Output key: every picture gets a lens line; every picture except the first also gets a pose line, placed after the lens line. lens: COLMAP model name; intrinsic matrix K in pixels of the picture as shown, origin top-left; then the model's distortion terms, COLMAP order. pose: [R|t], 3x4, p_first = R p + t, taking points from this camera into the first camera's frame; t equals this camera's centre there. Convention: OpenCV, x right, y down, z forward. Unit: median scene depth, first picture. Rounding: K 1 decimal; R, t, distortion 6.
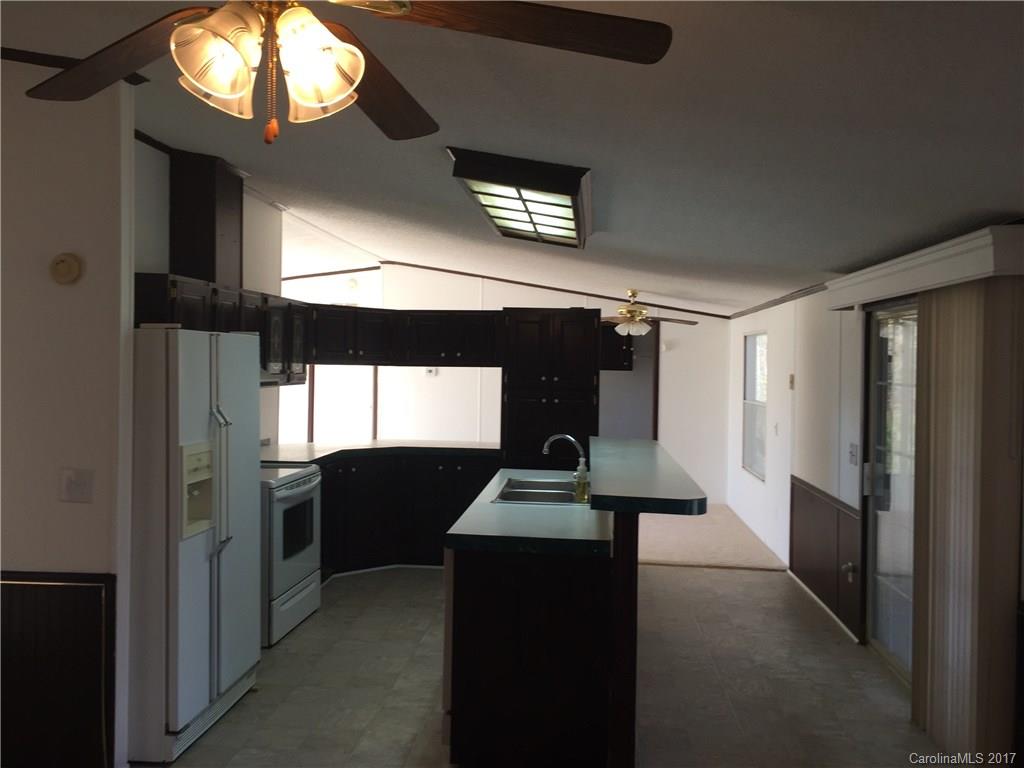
lens RADIAL K [[876.3, 0, 512.0], [0, 876.3, 384.0], [0, 0, 1]] dist [0.051875, -0.000860]
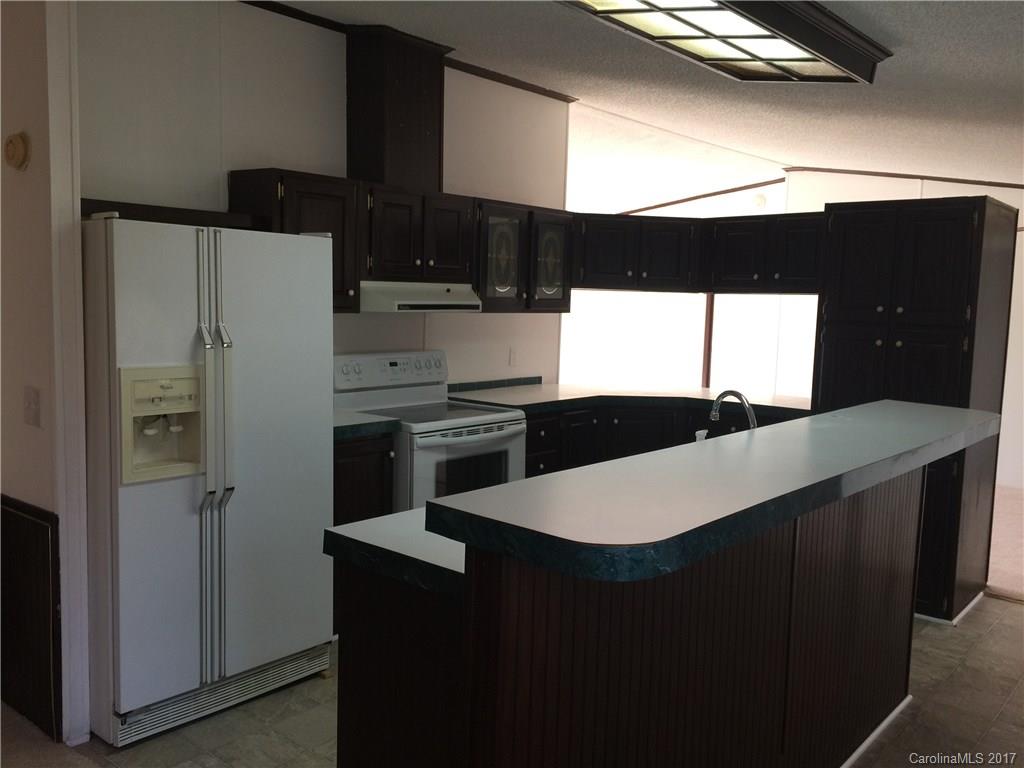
lens RADIAL K [[882.1, 0, 512.0], [0, 882.1, 384.0], [0, 0, 1]] dist [0.064432, -0.002866]
pose [[0.819324, 0.062840, -0.569877, 0.232893], [-0.026887, 0.997093, 0.071292, 0.011234], [0.572700, -0.043089, 0.818632, 0.338354]]
